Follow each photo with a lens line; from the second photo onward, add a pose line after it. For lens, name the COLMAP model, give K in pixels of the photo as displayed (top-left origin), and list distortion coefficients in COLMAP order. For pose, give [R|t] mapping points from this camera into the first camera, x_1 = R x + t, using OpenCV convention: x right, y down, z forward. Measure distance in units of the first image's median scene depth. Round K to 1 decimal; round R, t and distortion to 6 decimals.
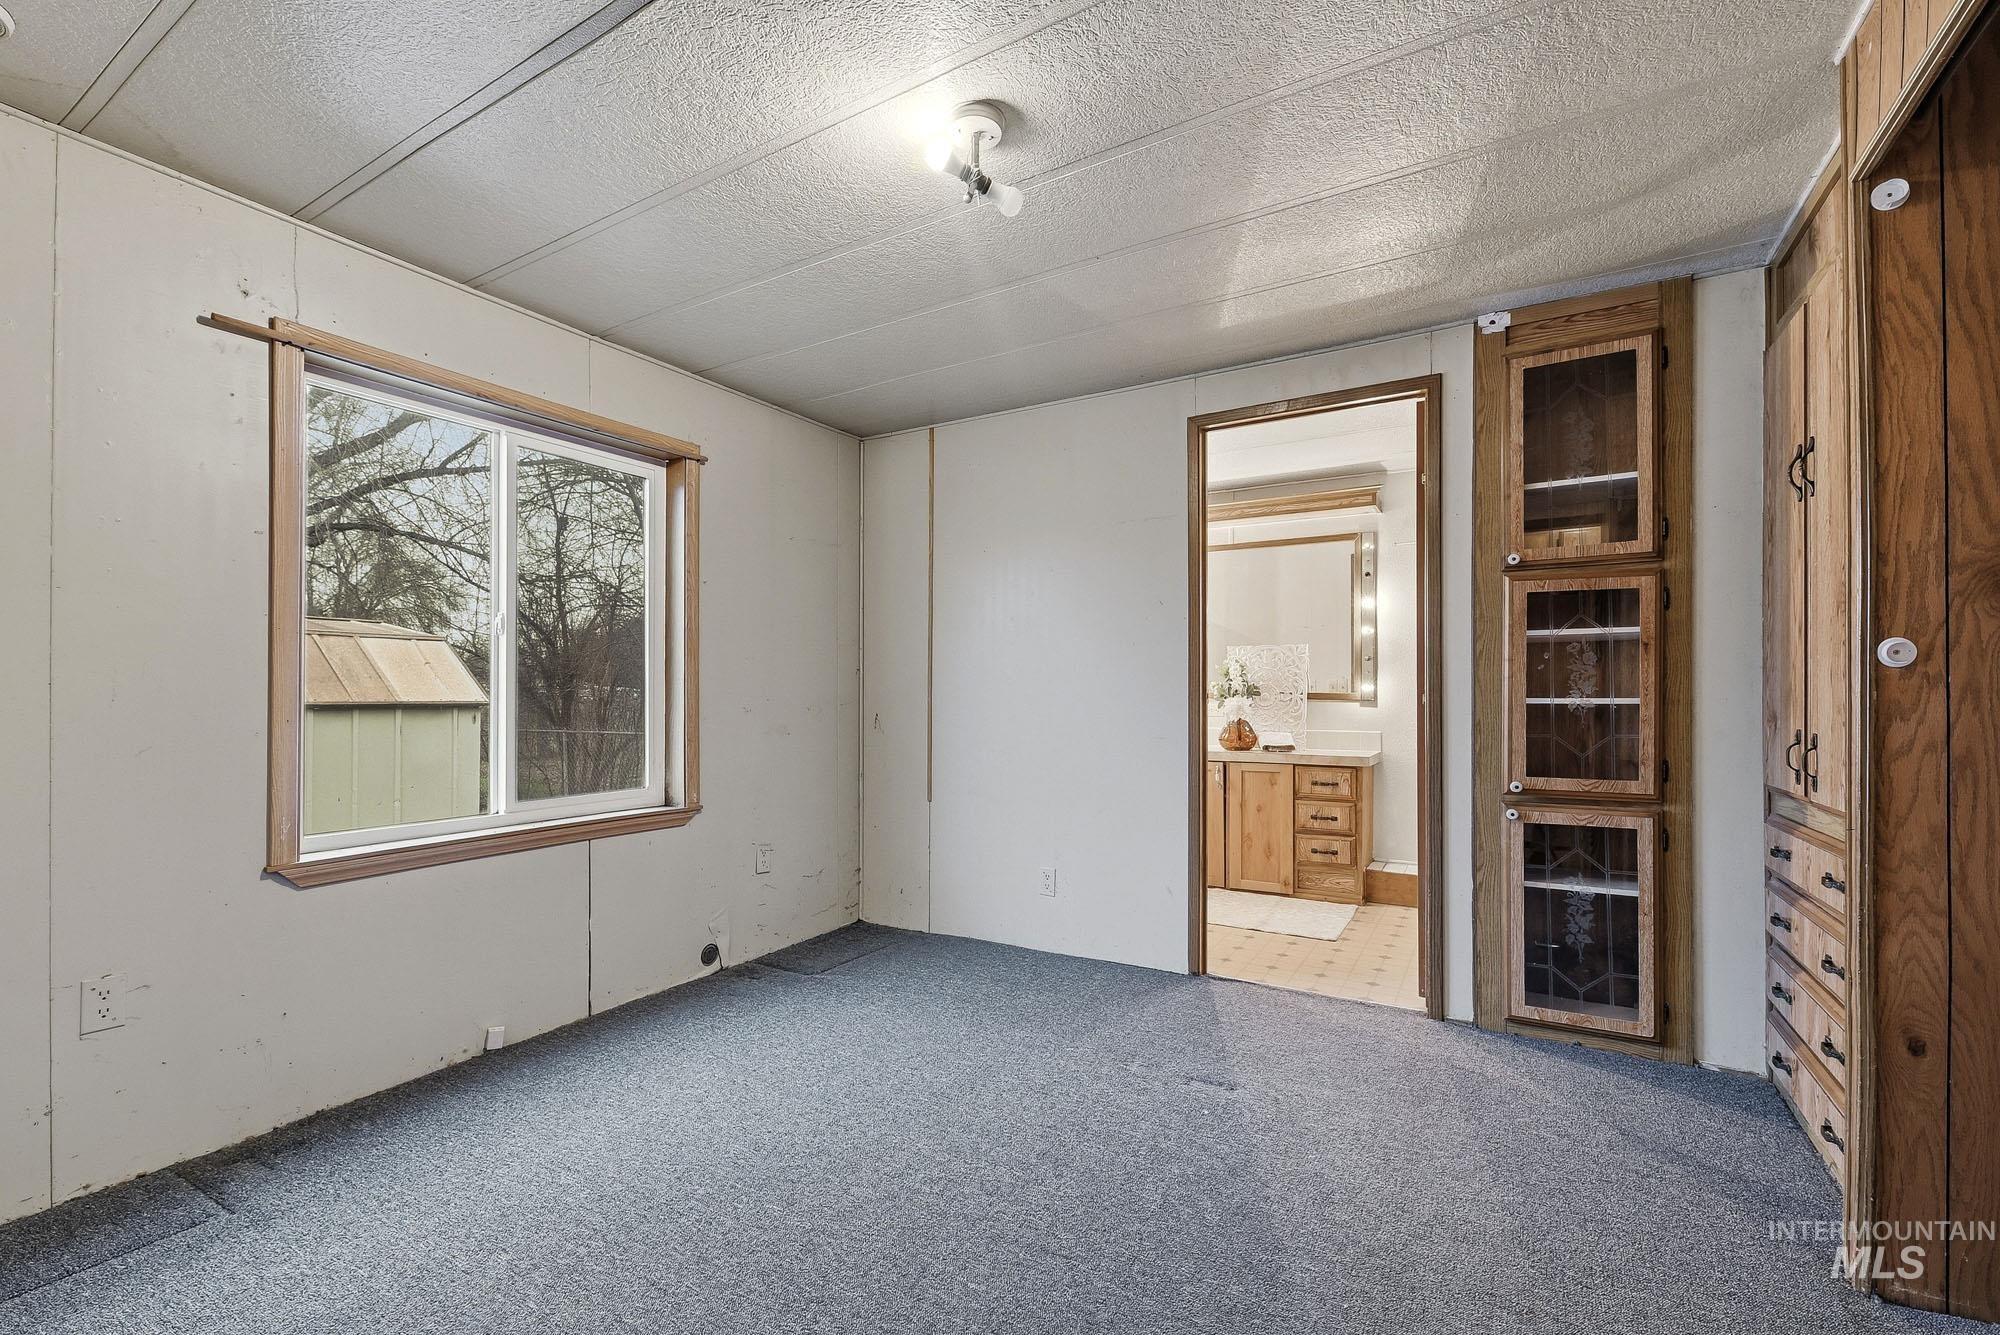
lens RADIAL K [[853.5, 0, 1003.4], [0, 853.5, 689.0], [0, 0, 1]] dist [0.002182, 0.000340]
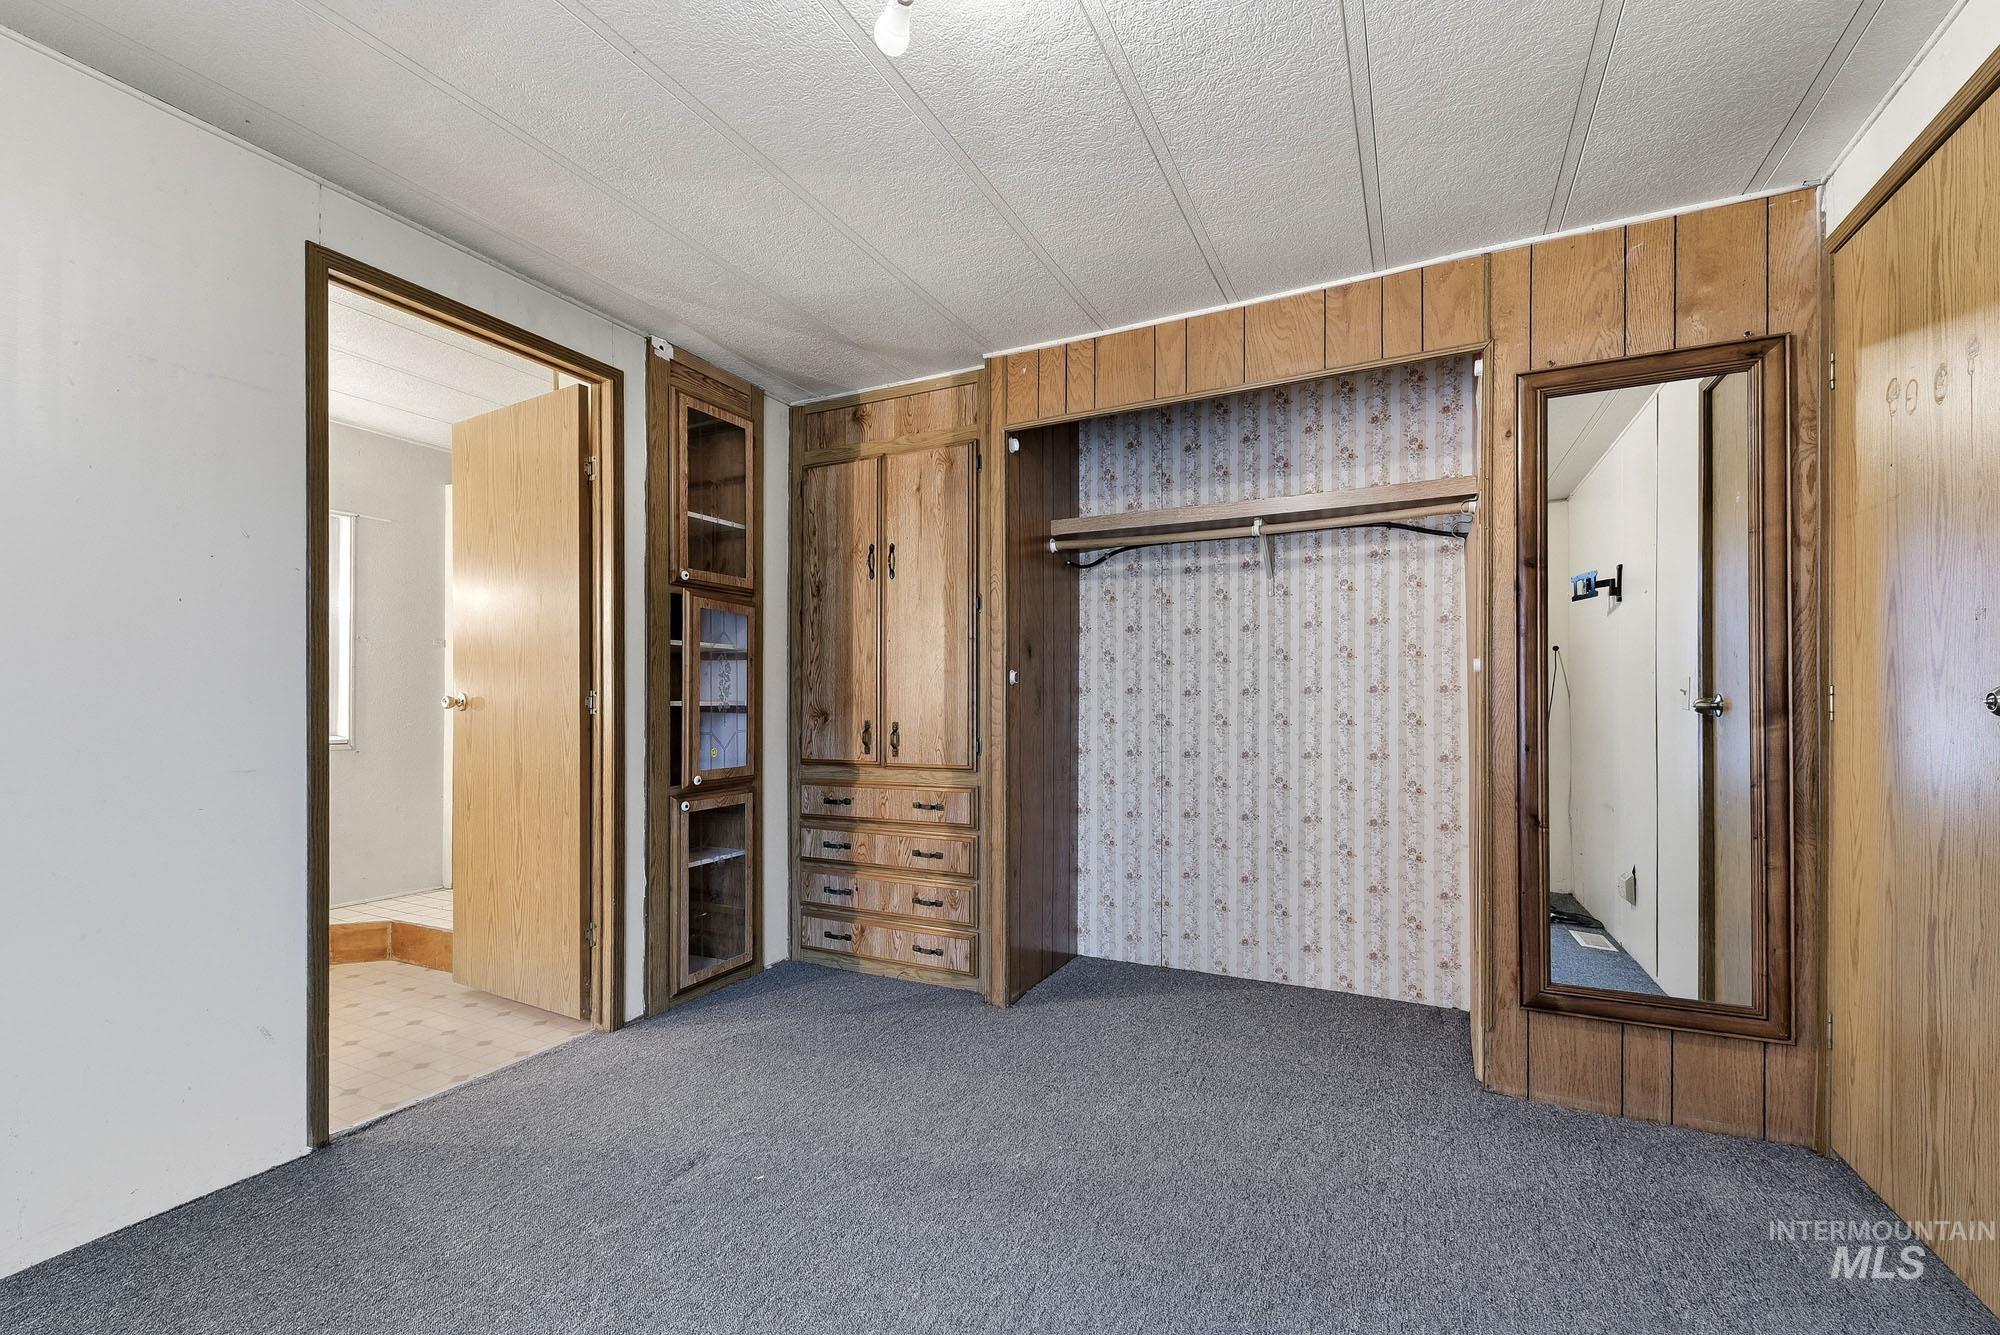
lens RADIAL K [[822.3, 0, 997.0], [0, 822.3, 703.0], [0, 0, 1]] dist [0.000611, 0.000005]
pose [[-0.069722, -0.002415, 0.997564, -0.491253], [-0.007113, 0.999973, 0.001924, 0.007966], [-0.997541, -0.006961, -0.069737, 0.668891]]
